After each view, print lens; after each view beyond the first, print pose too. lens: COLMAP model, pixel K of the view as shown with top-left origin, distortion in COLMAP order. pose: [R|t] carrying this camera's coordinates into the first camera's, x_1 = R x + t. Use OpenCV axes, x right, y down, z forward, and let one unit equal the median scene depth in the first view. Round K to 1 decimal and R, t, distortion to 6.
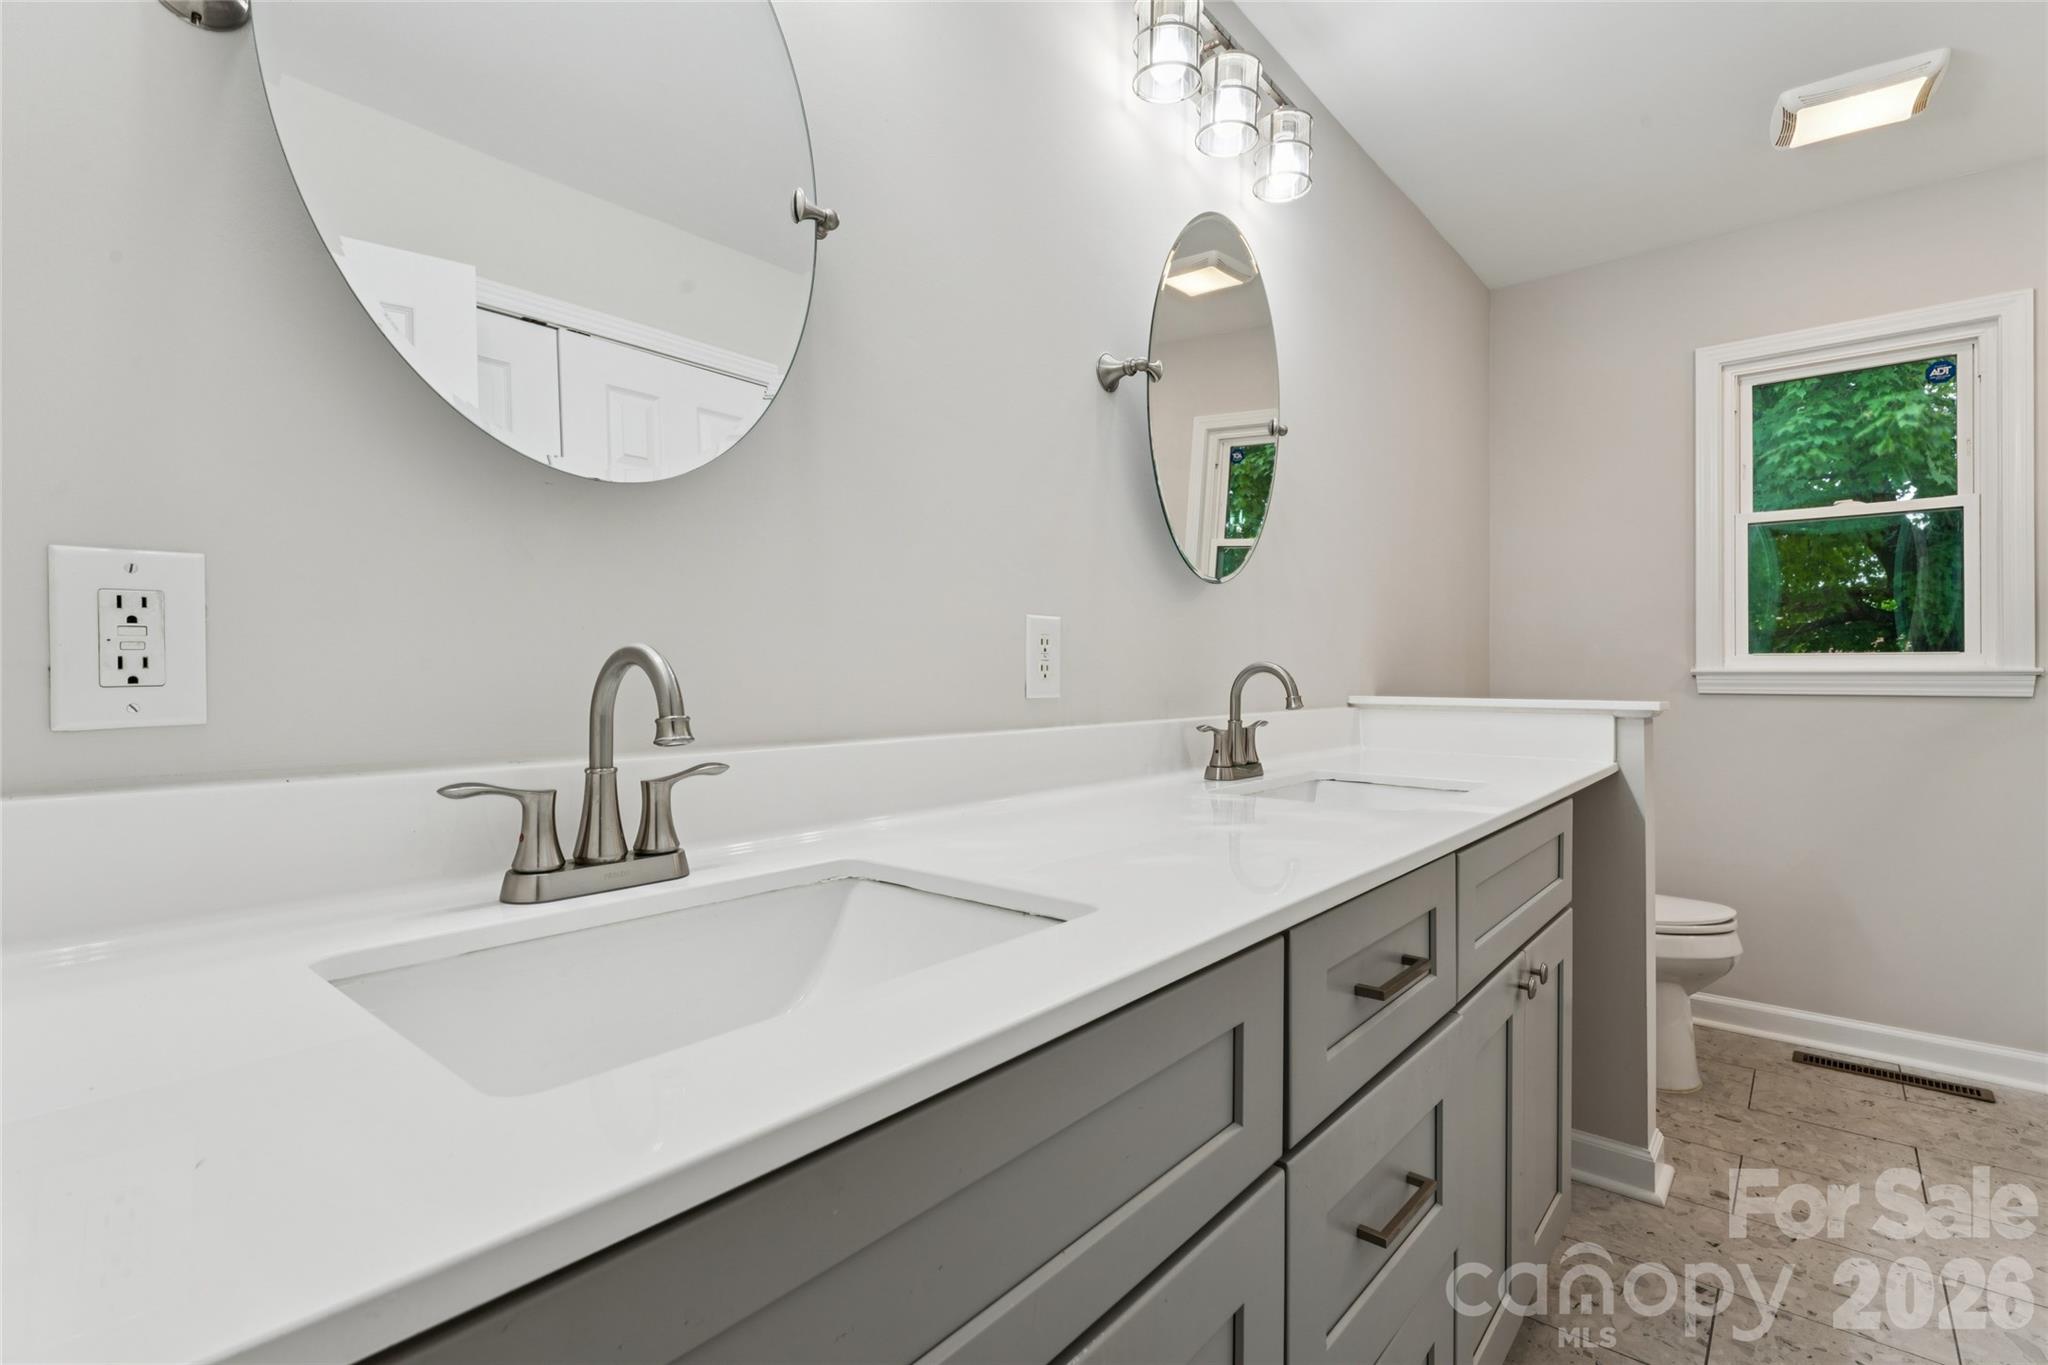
lens RADIAL K [[942.5, 0, 1019.9], [0, 942.5, 661.7], [0, 0, 1]] dist [0.000546, 0.000469]
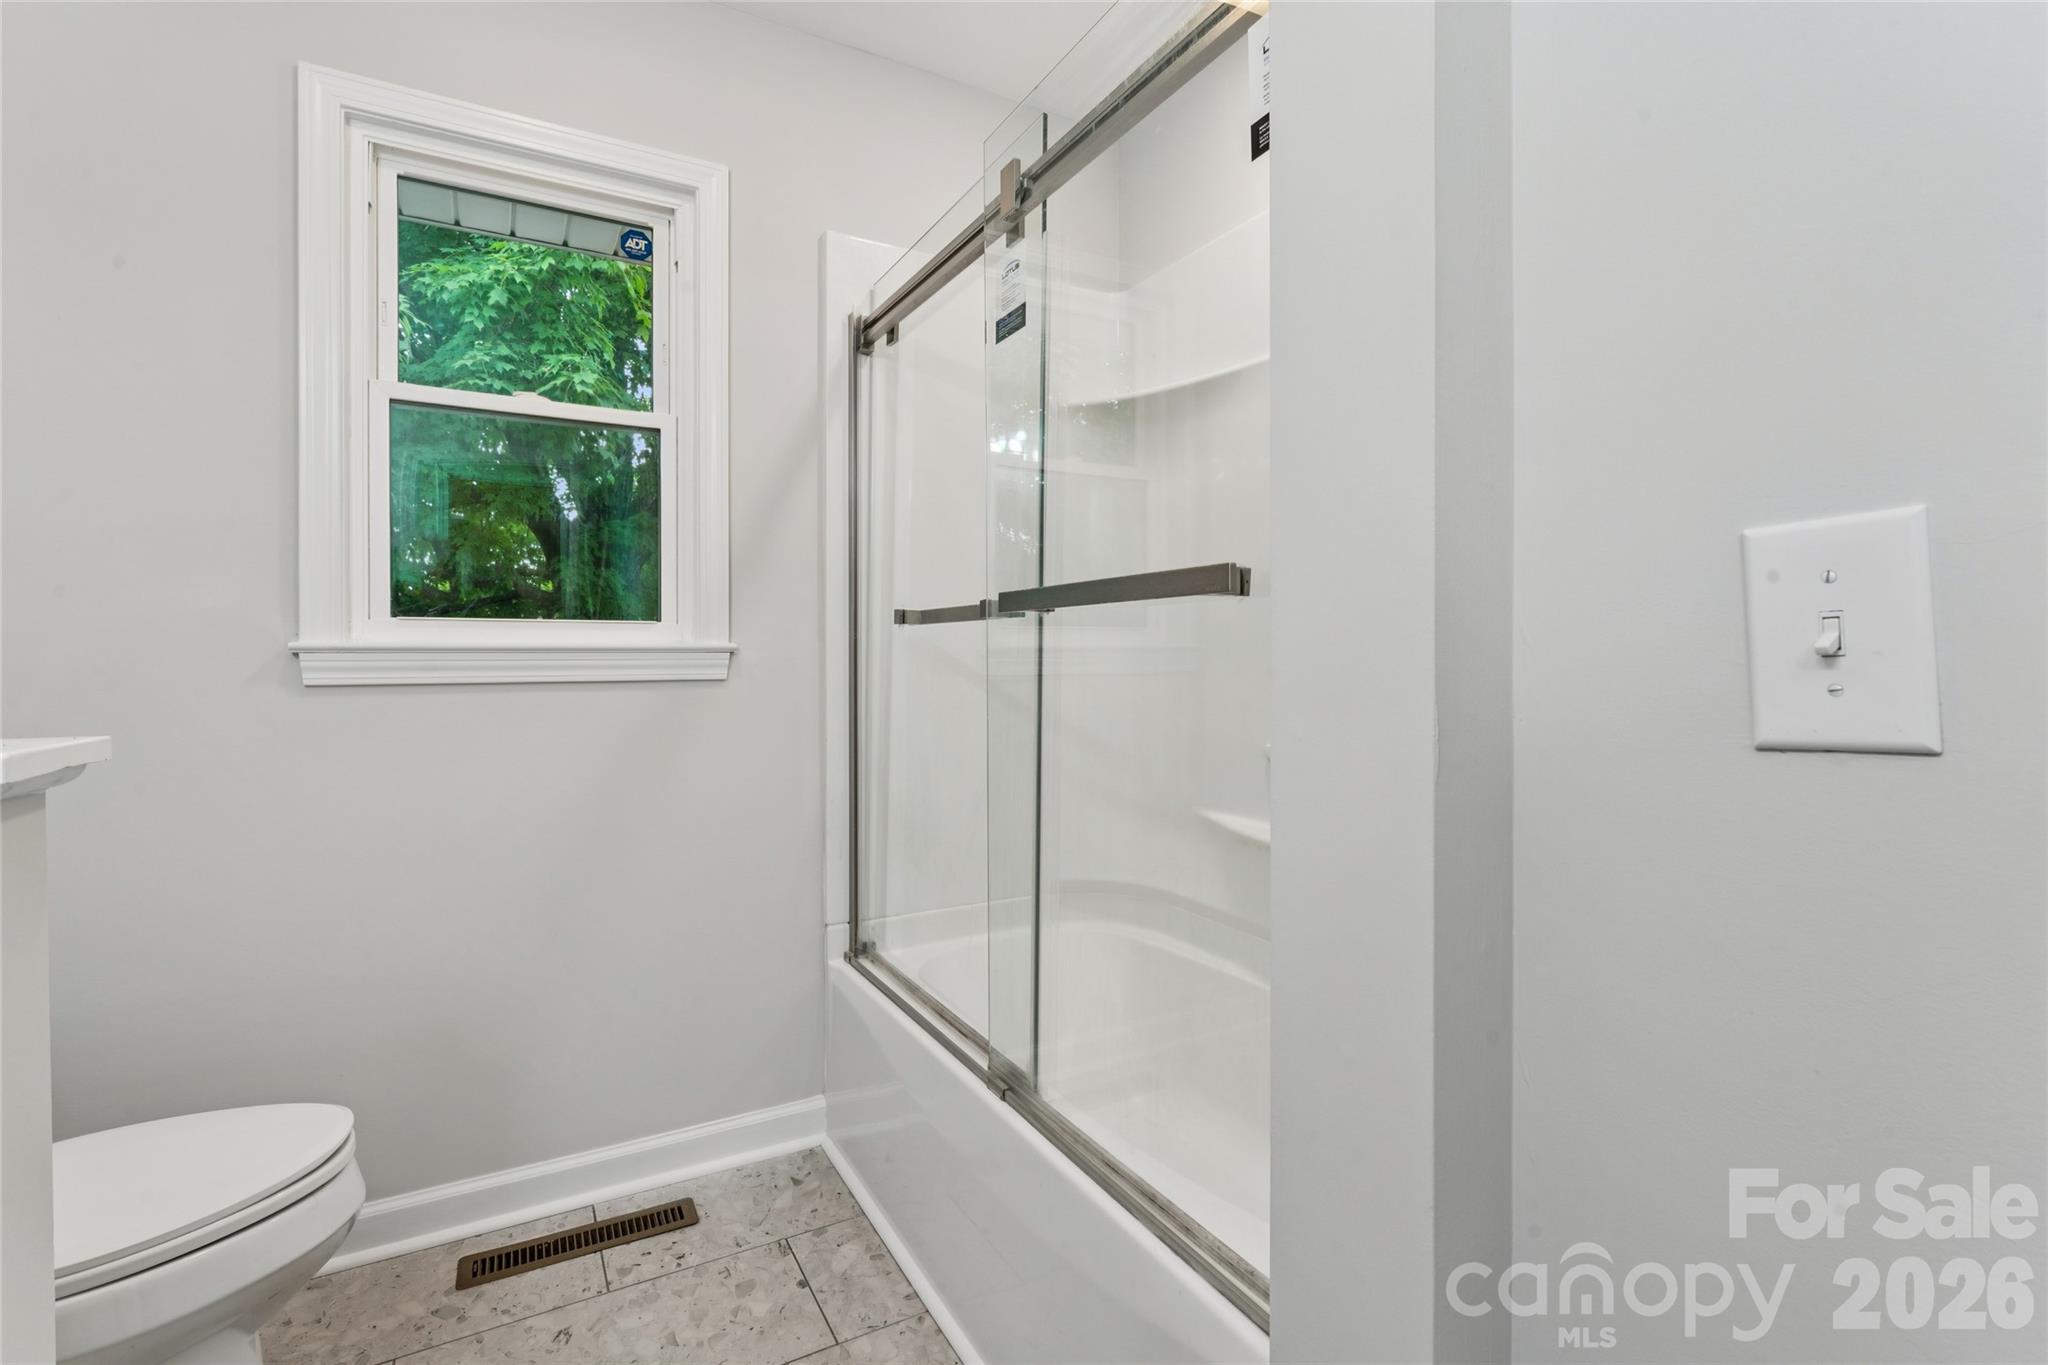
lens RADIAL K [[942.5, 0, 1022.2], [0, 942.5, 665.9], [0, 0, 1]] dist [0.000546, 0.000469]
pose [[0.355657, -0.000059, 0.934617, 0.356041], [0.001827, 0.999998, -0.000633, 0.023038], [-0.934615, 0.001933, 0.355656, 0.413555]]
